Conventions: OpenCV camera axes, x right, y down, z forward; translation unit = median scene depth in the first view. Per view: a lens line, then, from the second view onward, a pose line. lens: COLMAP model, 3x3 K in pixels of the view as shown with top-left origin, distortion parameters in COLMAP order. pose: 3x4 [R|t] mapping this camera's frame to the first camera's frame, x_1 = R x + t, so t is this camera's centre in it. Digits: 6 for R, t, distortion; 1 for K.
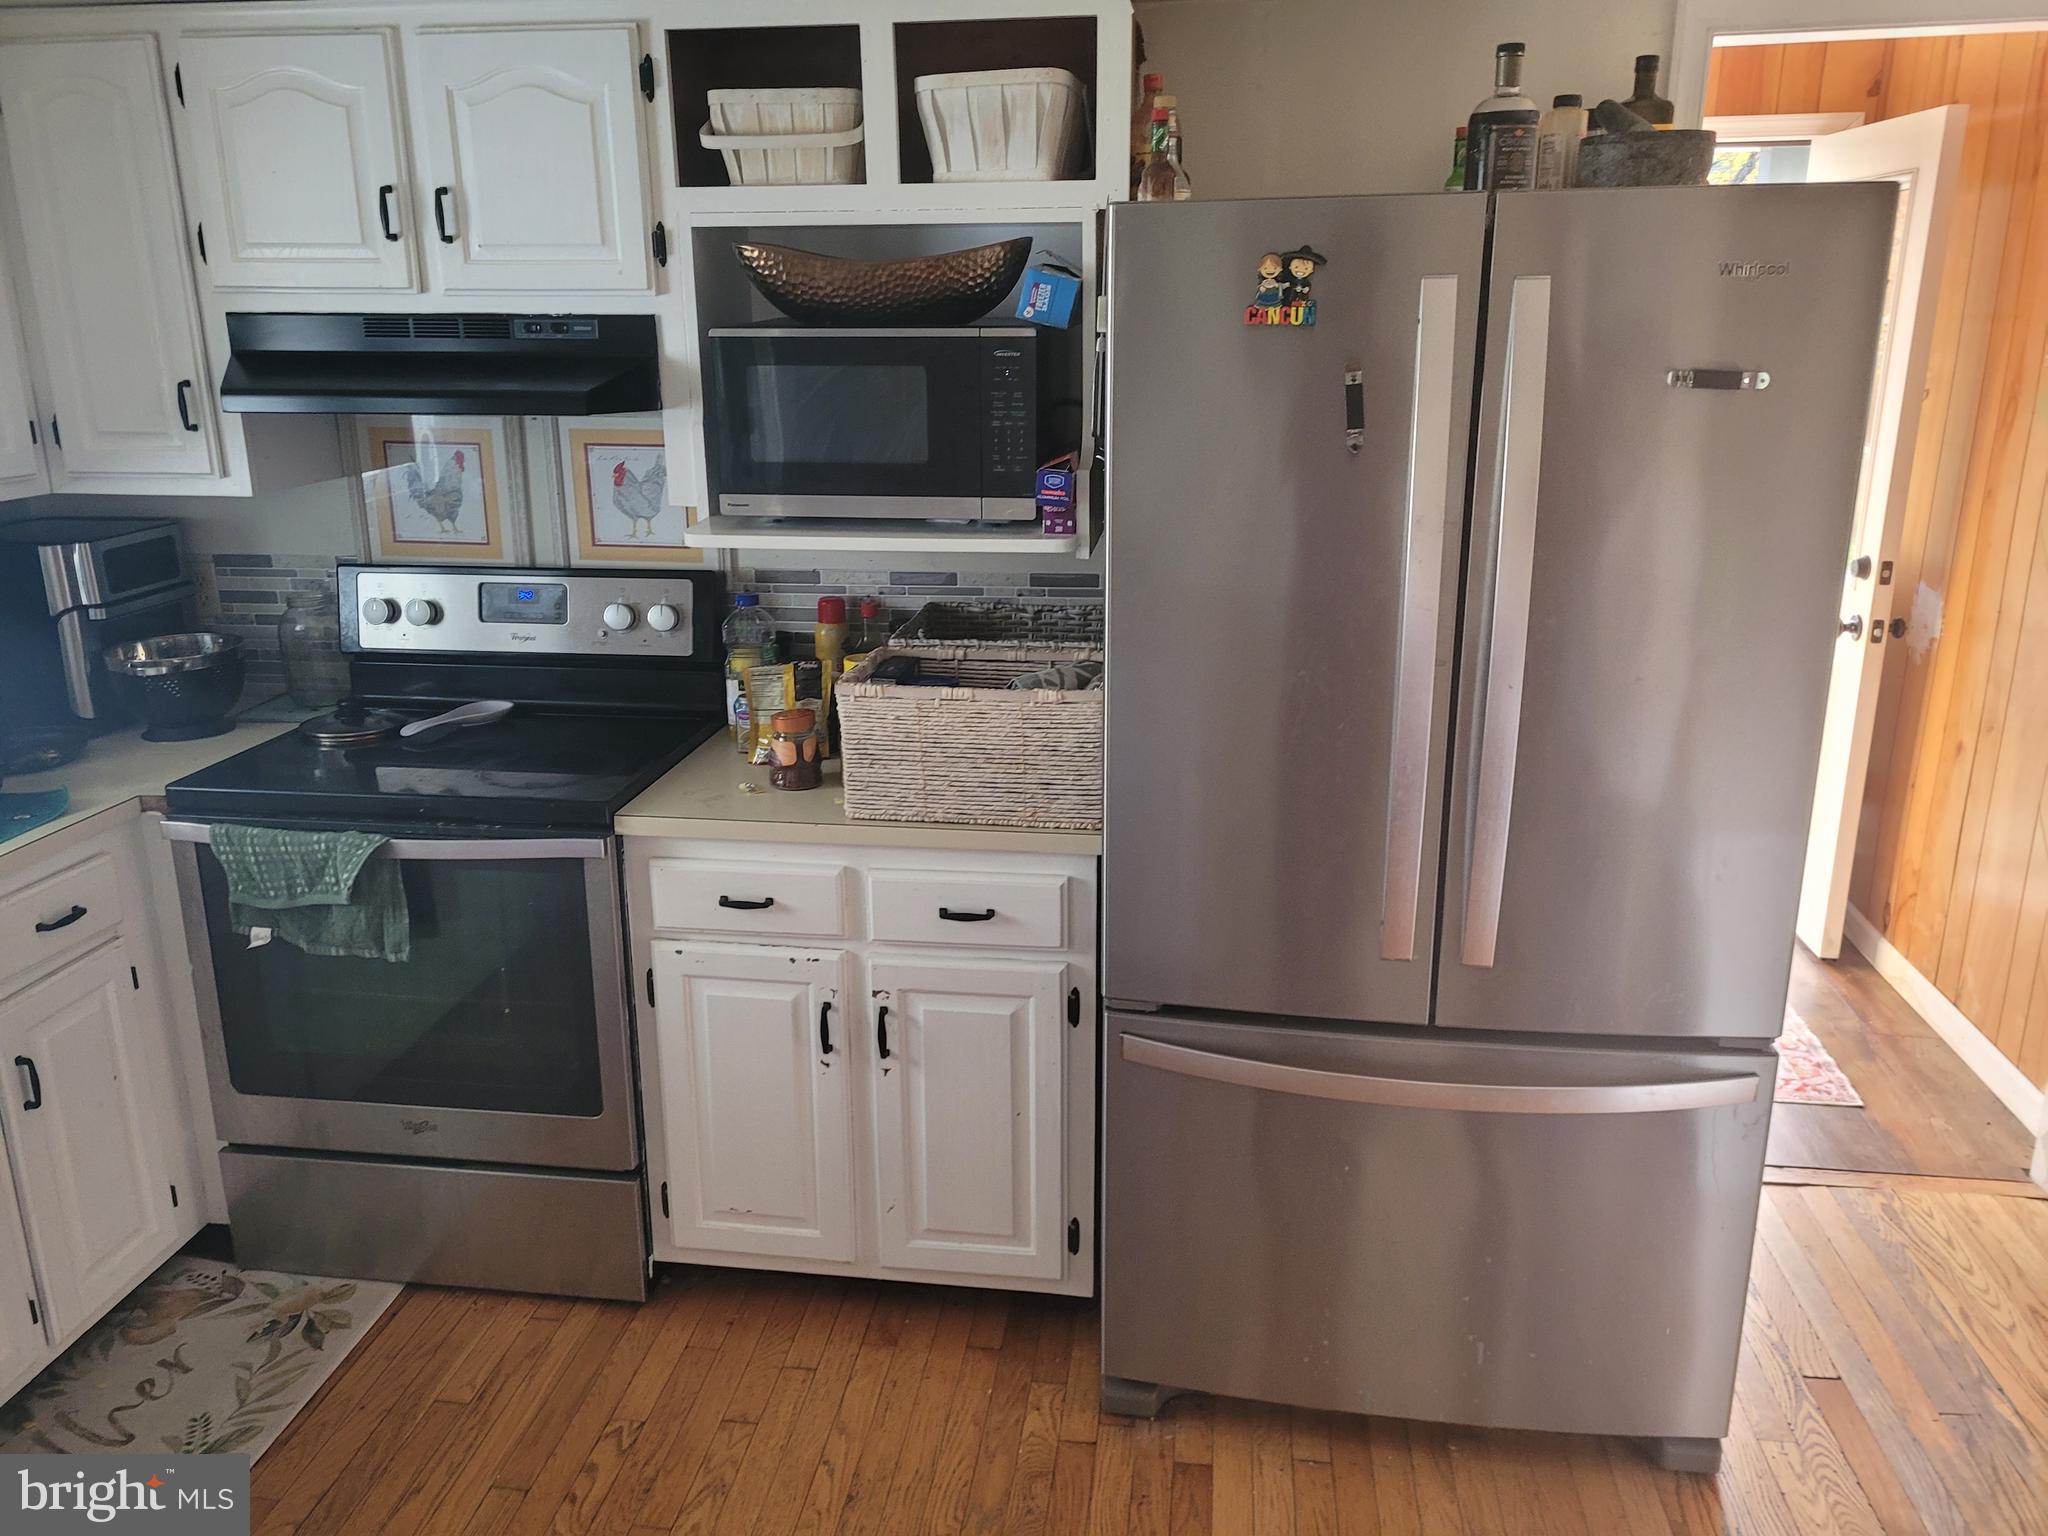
lens RADIAL K [[1556.9, 0, 1011.2], [0, 1556.9, 745.1], [0, 0, 1]] dist [0.050179, -0.041815]
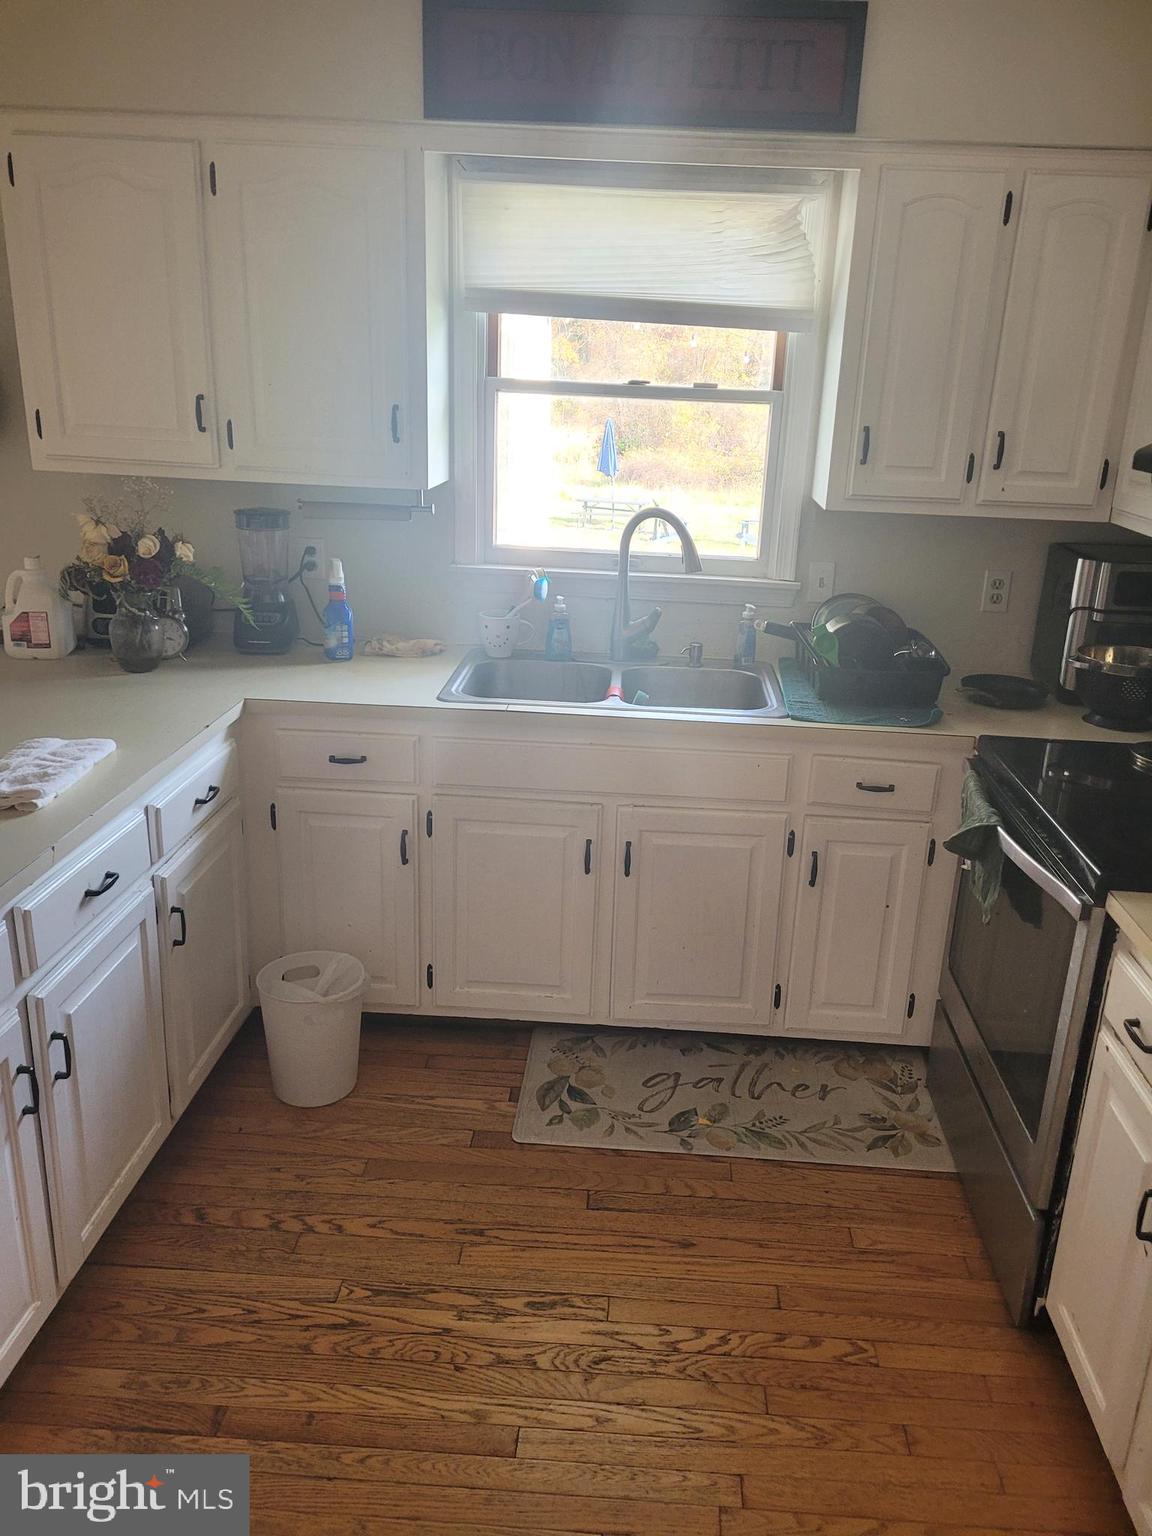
lens RADIAL K [[1167.7, 0, 581.3], [0, 1167.7, 740.8], [0, 0, 1]] dist [0.050179, -0.041815]
pose [[0.085960, 0.313964, -0.945536, 0.399367], [-0.305590, 0.911611, 0.274918, -0.145492], [0.948275, 0.265314, 0.174306, 0.507910]]
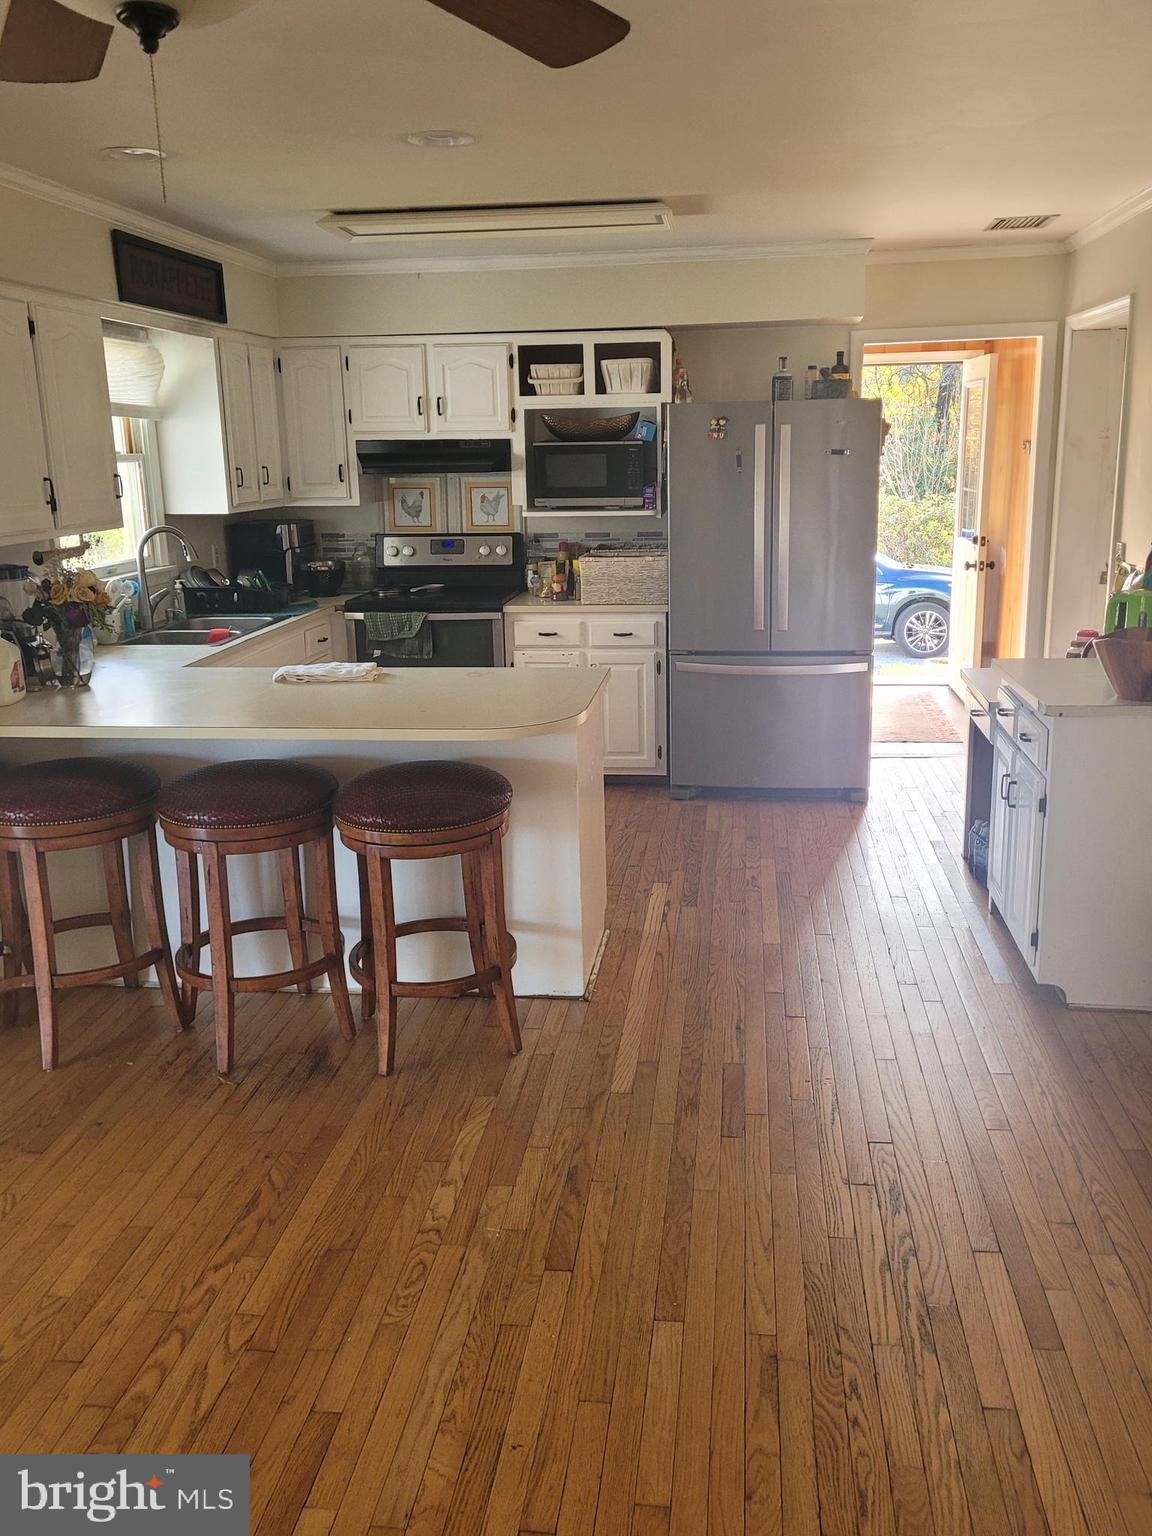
lens RADIAL K [[1248.2, 0, 608.5], [0, 1248.2, 735.1], [0, 0, 1]] dist [0.051194, -0.044049]
pose [[0.999389, -0.017327, 0.030343, -0.127900], [0.018649, 0.998865, -0.043833, 0.391891], [-0.029549, 0.044373, 0.998578, -1.343881]]
